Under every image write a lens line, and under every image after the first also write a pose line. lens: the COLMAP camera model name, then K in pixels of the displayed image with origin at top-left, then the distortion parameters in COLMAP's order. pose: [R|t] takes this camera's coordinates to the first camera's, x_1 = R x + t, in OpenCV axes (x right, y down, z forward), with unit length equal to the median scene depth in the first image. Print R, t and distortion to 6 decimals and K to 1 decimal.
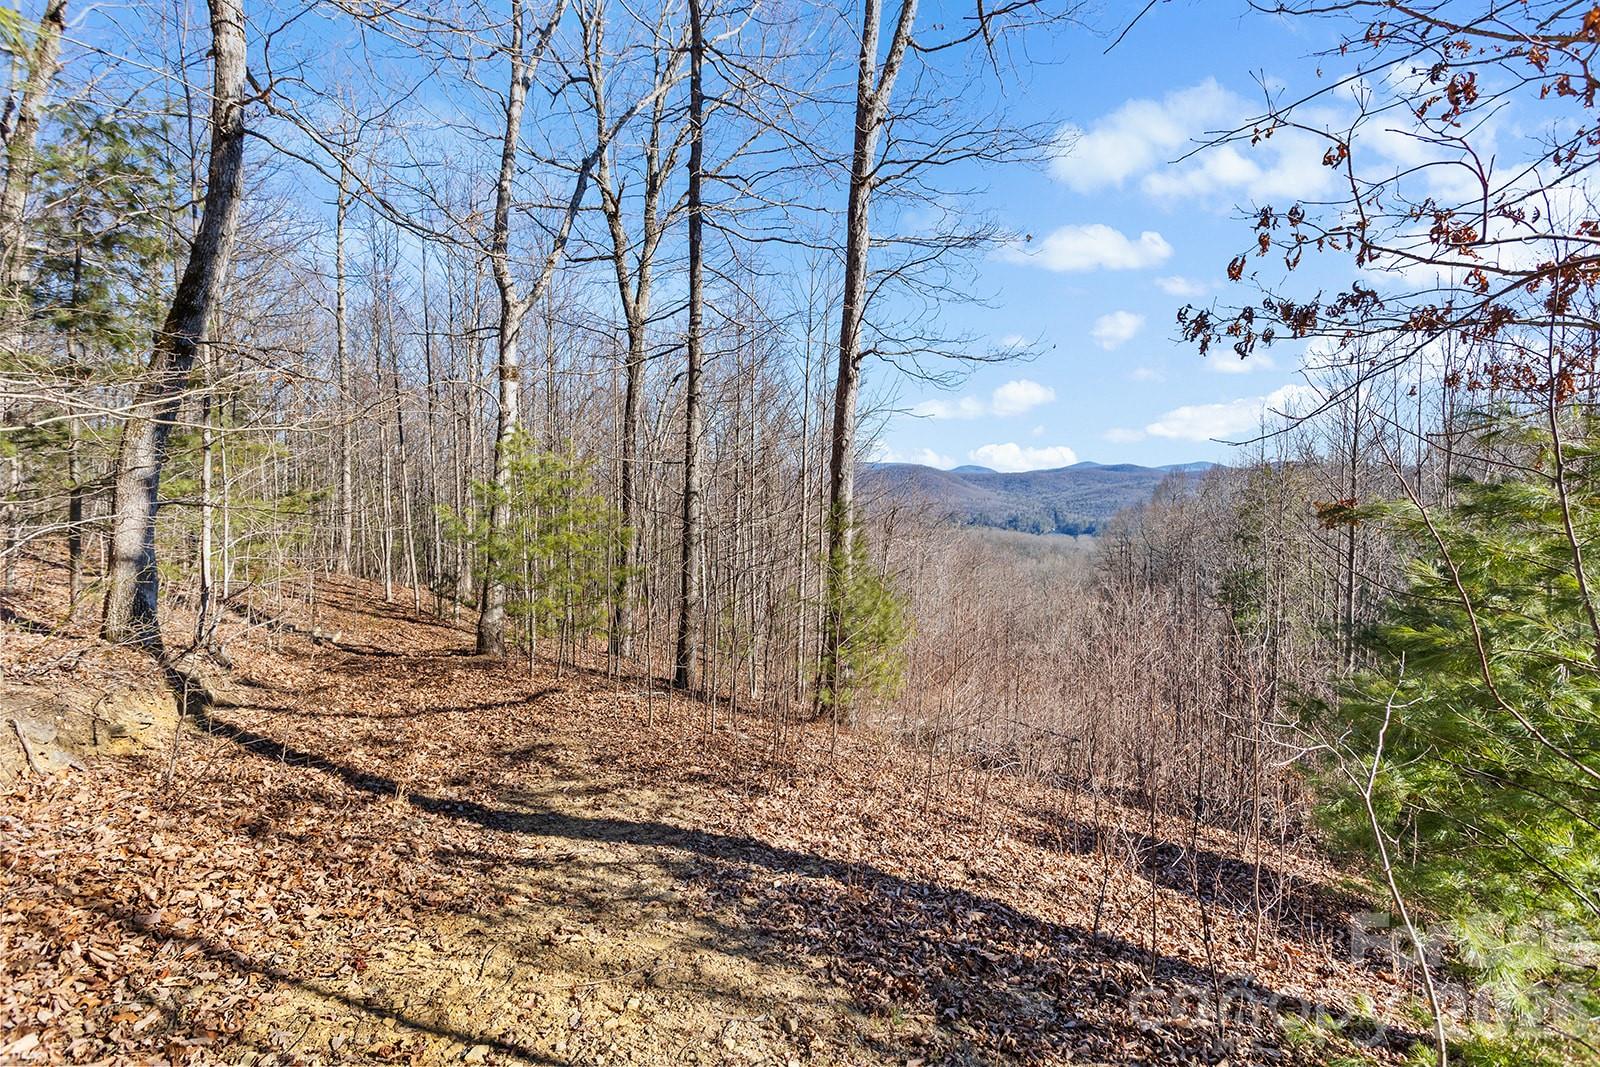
lens RADIAL K [[777.6, 0, 811.4], [0, 777.6, 530.8], [0, 0, 1]] dist [0.015248, 0.000465]
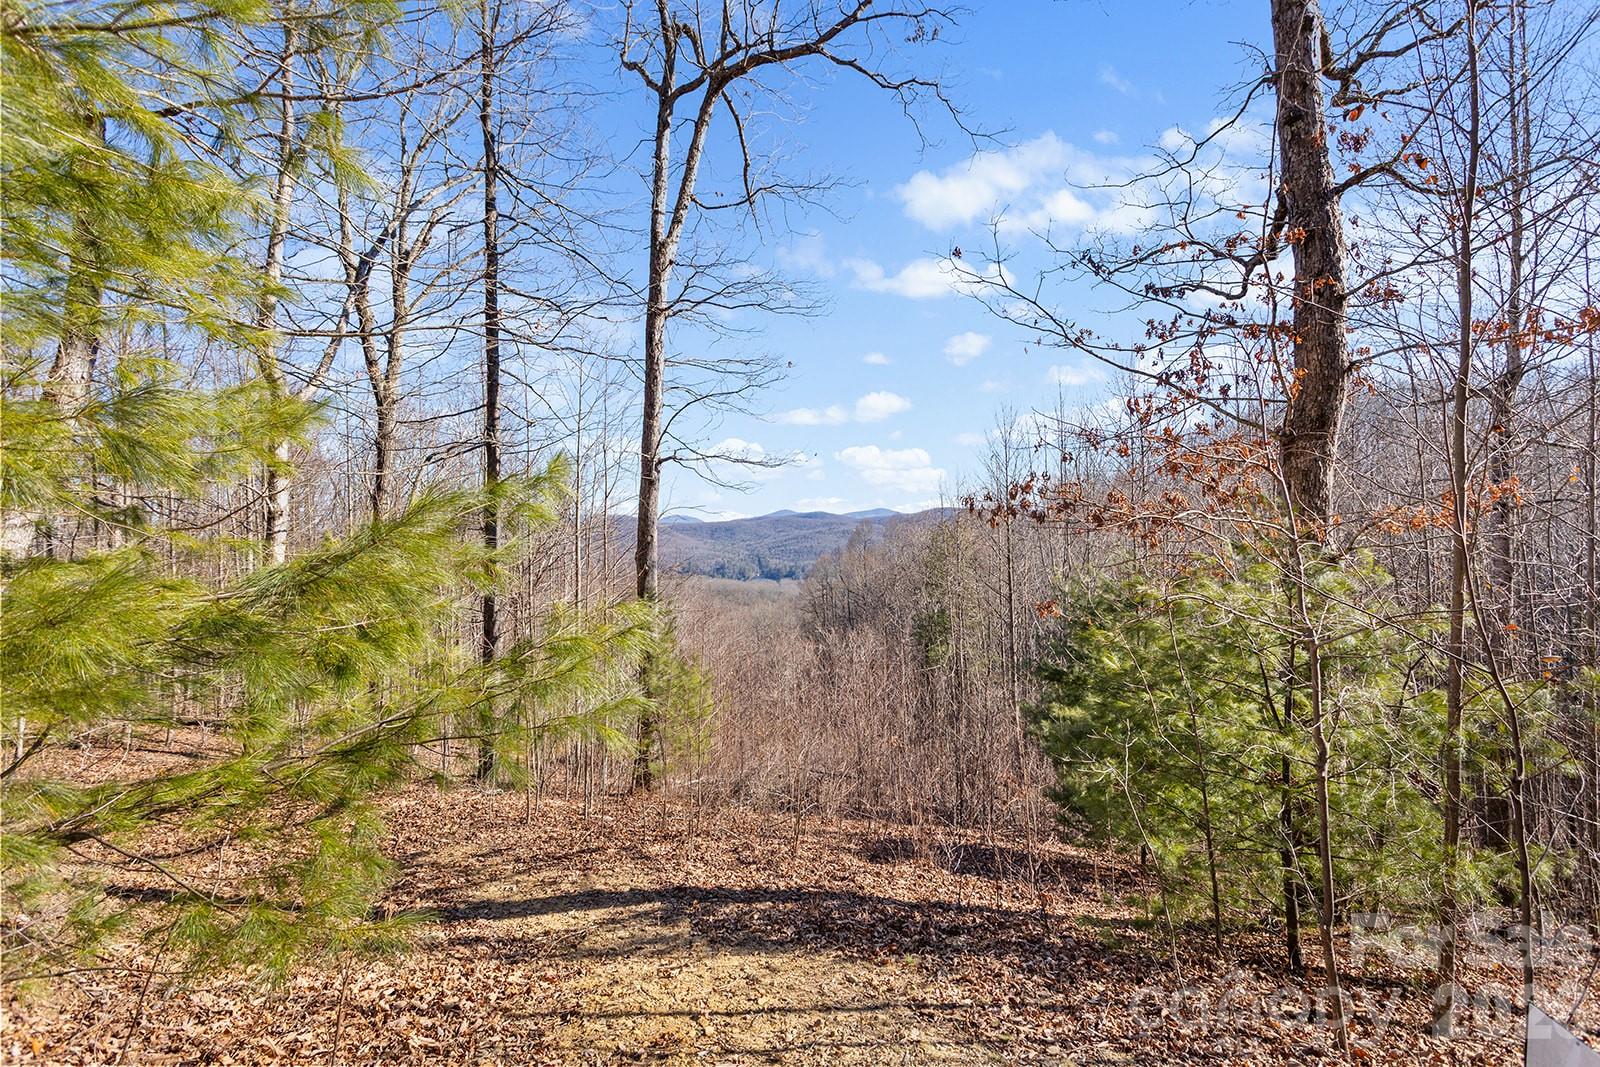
lens RADIAL K [[777.6, 0, 804.4], [0, 777.6, 537.3], [0, 0, 1]] dist [0.015248, 0.000465]
pose [[0.934273, -0.022172, 0.355867, -0.131997], [0.041497, 0.998044, -0.046760, -0.045031], [-0.354135, 0.058454, 0.933366, -0.117885]]
